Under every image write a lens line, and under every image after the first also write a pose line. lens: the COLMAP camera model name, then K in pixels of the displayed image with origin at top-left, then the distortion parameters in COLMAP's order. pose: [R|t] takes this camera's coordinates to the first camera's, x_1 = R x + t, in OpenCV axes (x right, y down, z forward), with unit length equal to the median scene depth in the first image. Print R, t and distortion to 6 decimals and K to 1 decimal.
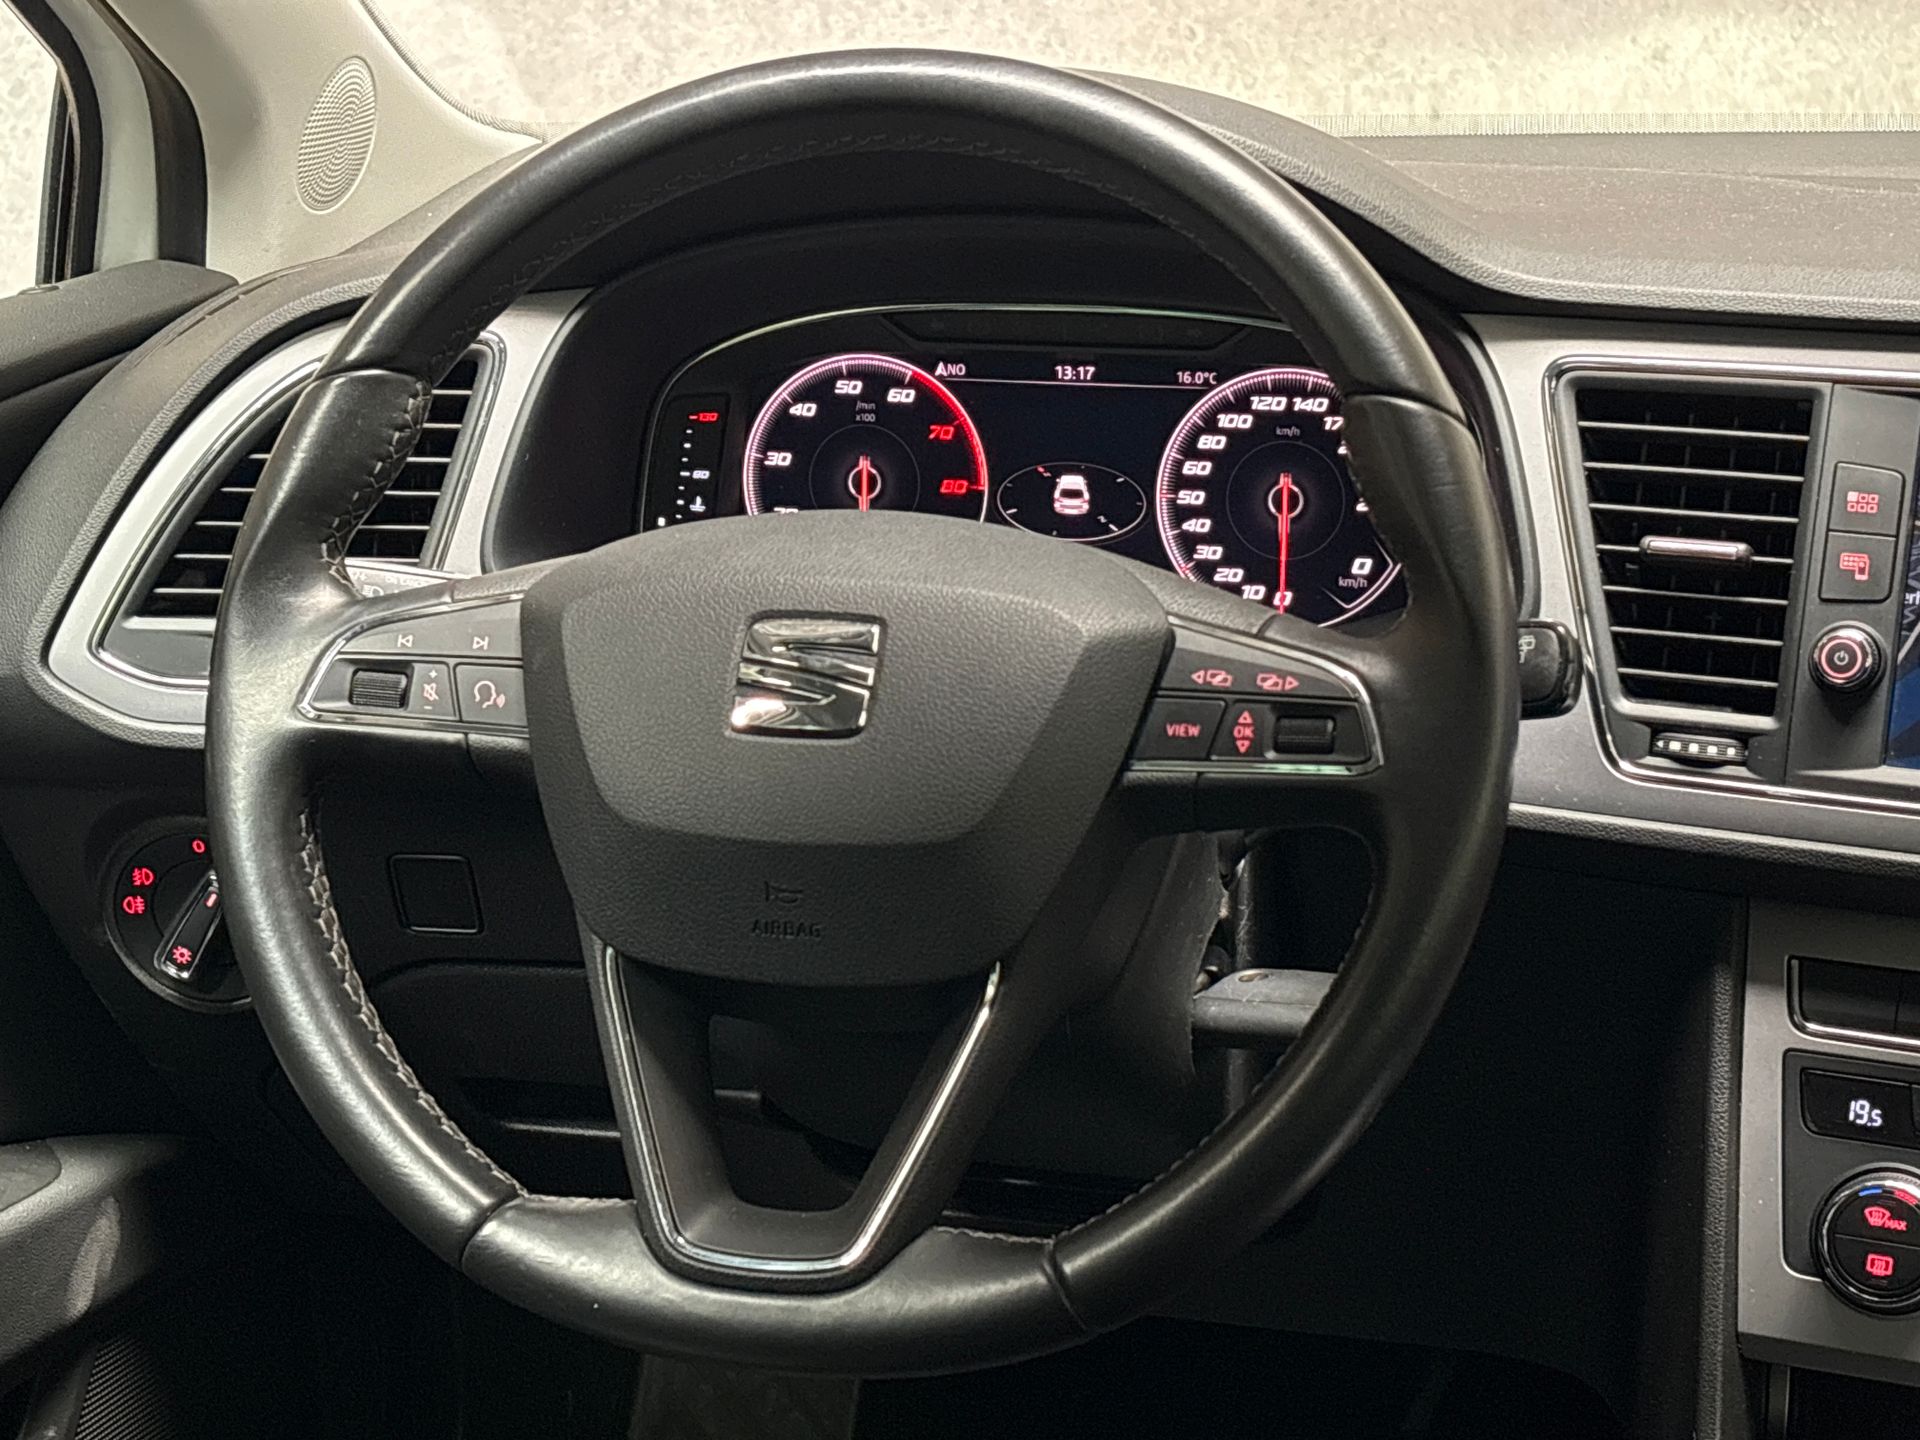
lens RADIAL K [[3564.0, 0, 925.8], [0, 3564.0, 711.2], [0, 0, 1]] dist [0.189583, 0.000000]
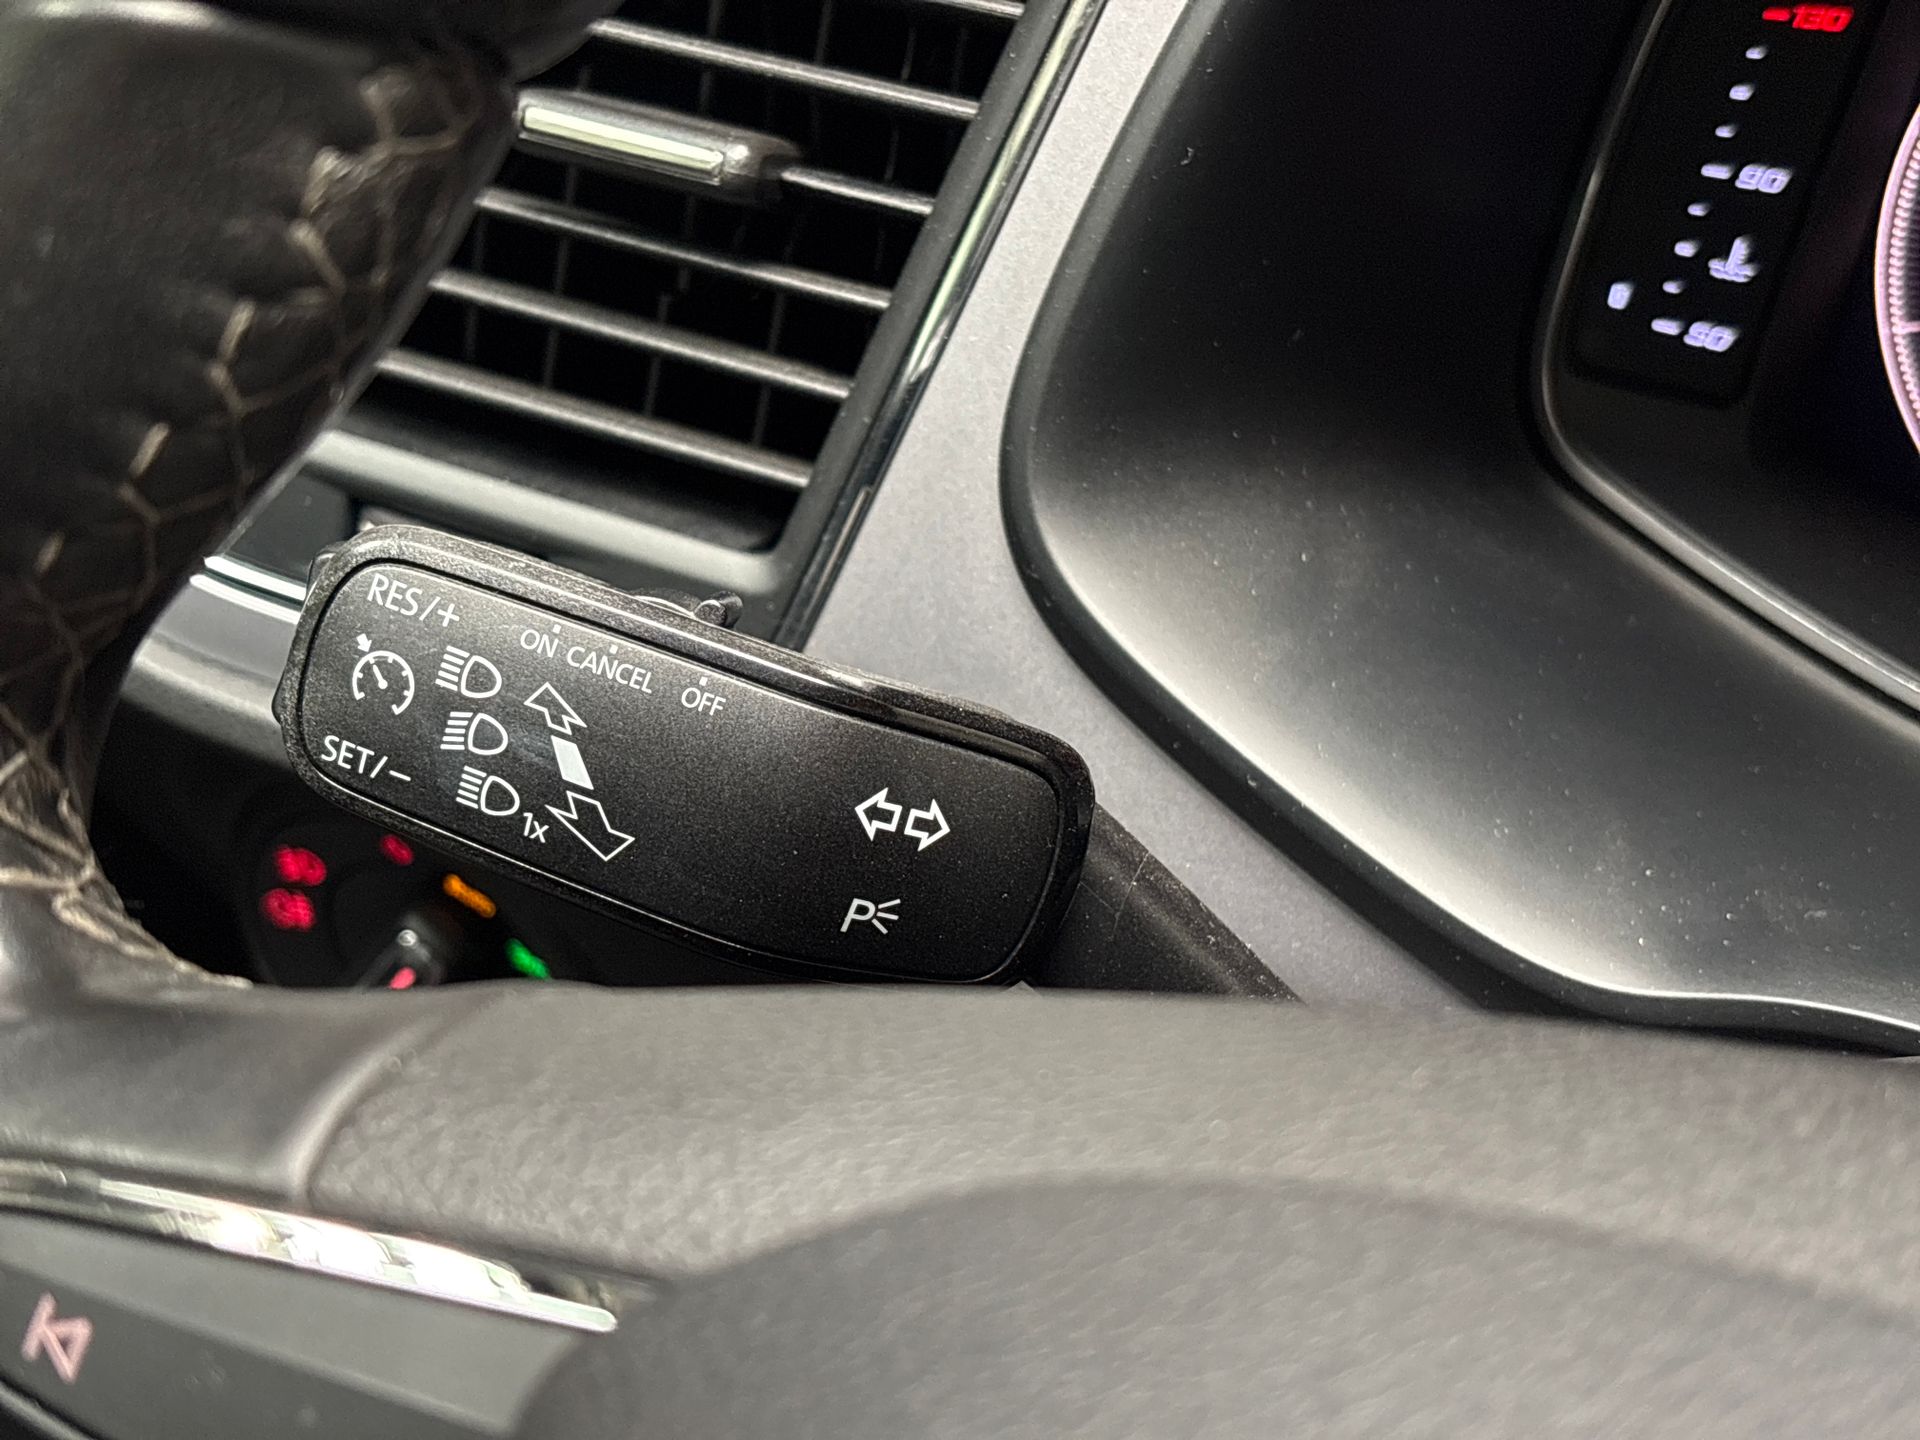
lens RADIAL K [[2990.7, 0, 939.1], [0, 2990.7, 729.8], [0, 0, 1]] dist [0.038466, 0.000000]
pose [[0.931470, 0.227936, -0.283563, -0.043717], [-0.137511, 0.942167, 0.305635, -0.096700], [0.336829, -0.245697, 0.908944, 0.712064]]
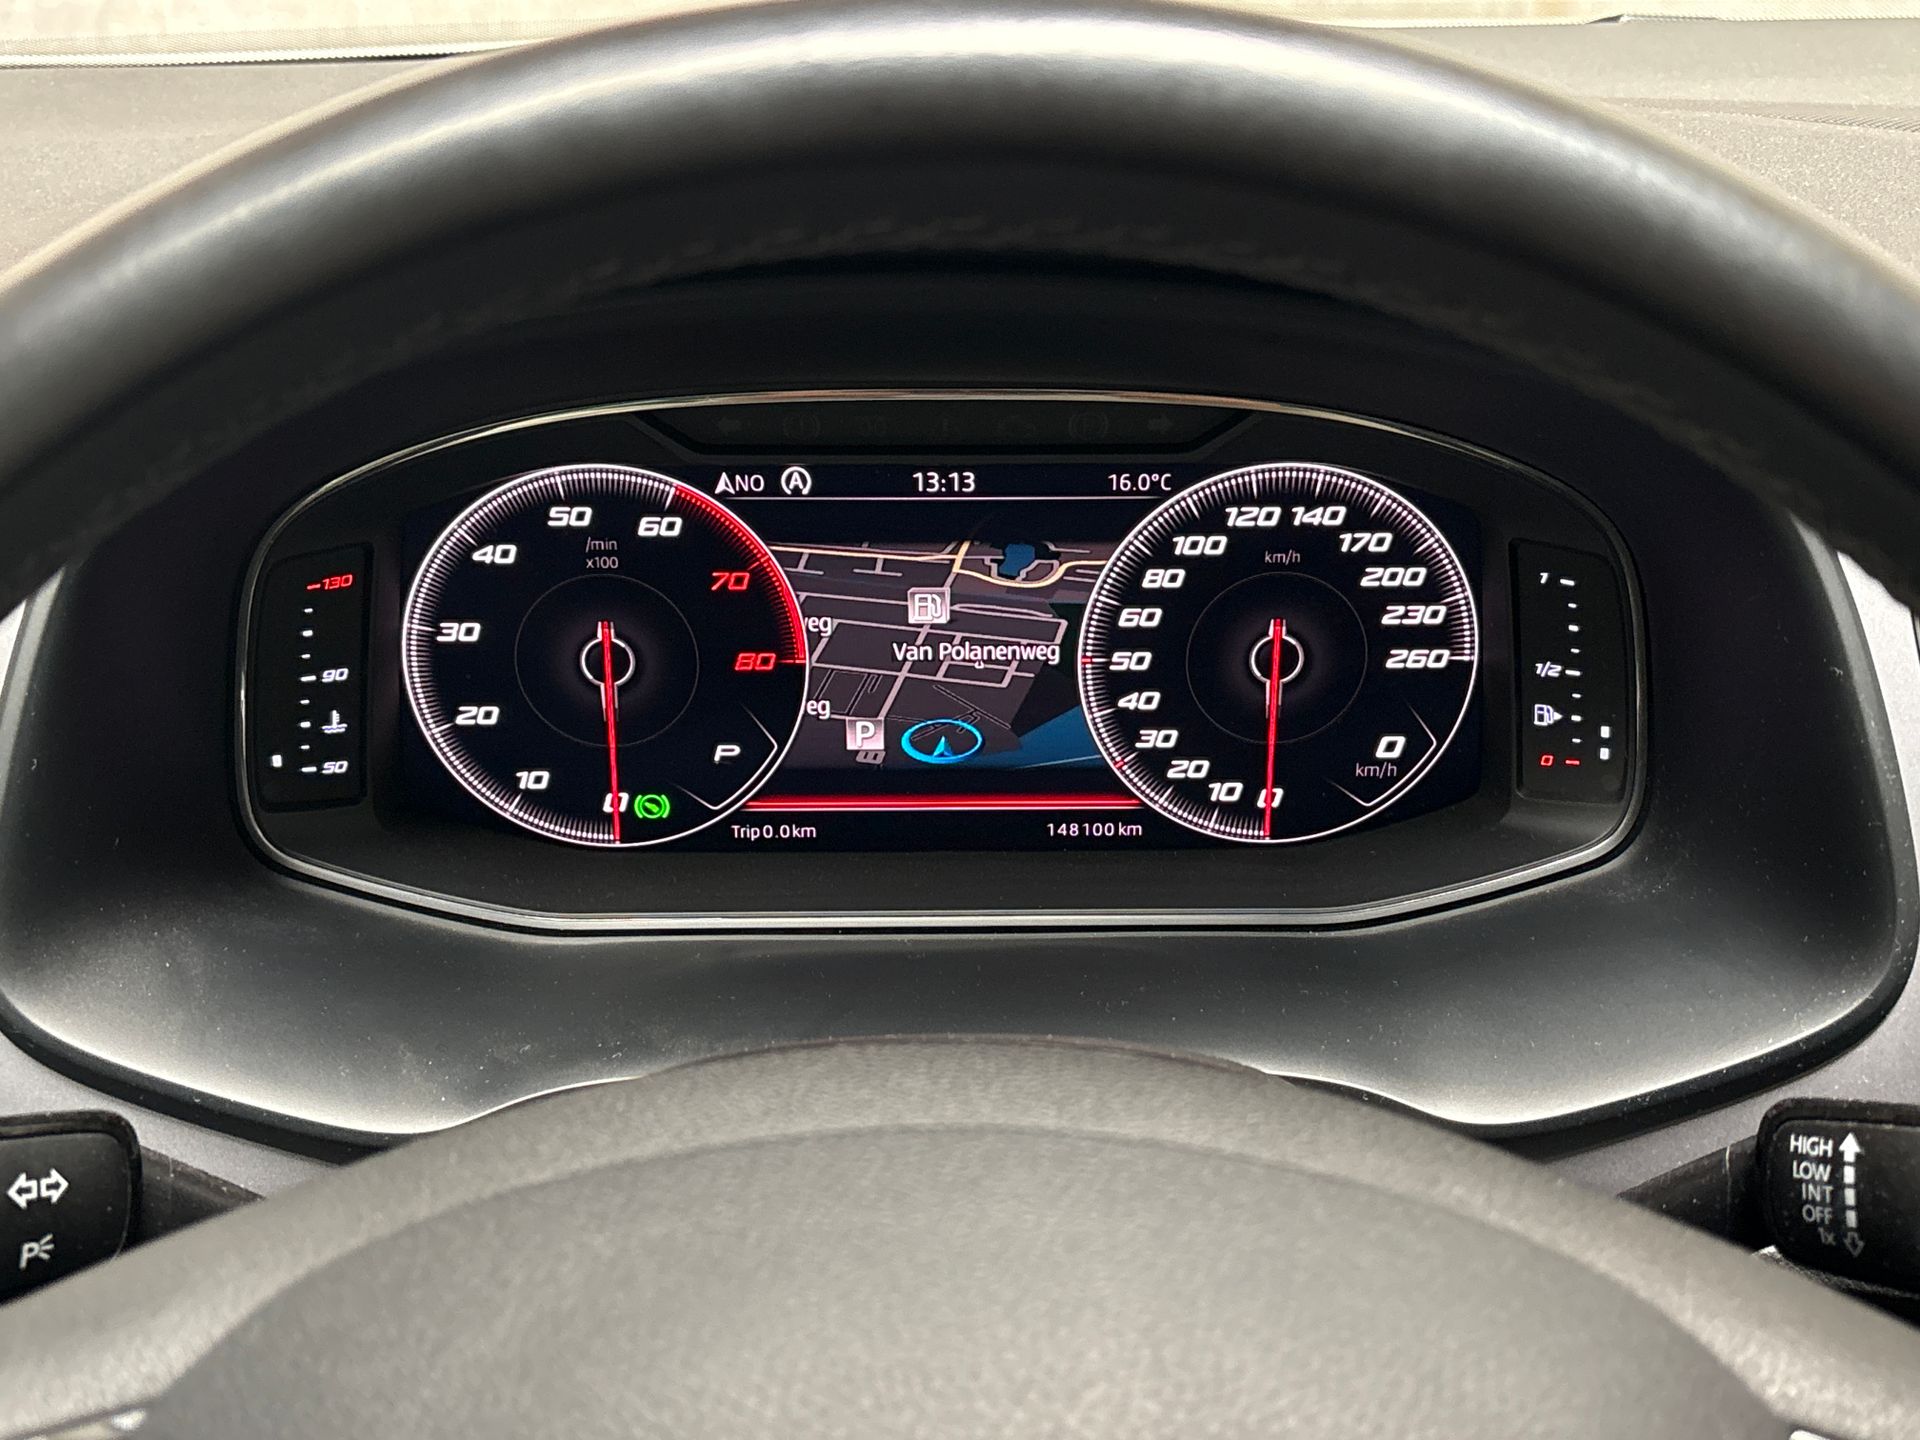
lens RADIAL K [[2186.9, 0, 975.8], [0, 2186.9, 700.4], [0, 0, 1]] dist [0.042445, 0.000000]
pose [[0.955492, -0.105386, 0.275551, -0.063921], [0.062773, 0.985257, 0.159148, -0.118133], [-0.288261, -0.134768, 0.948021, 0.627564]]
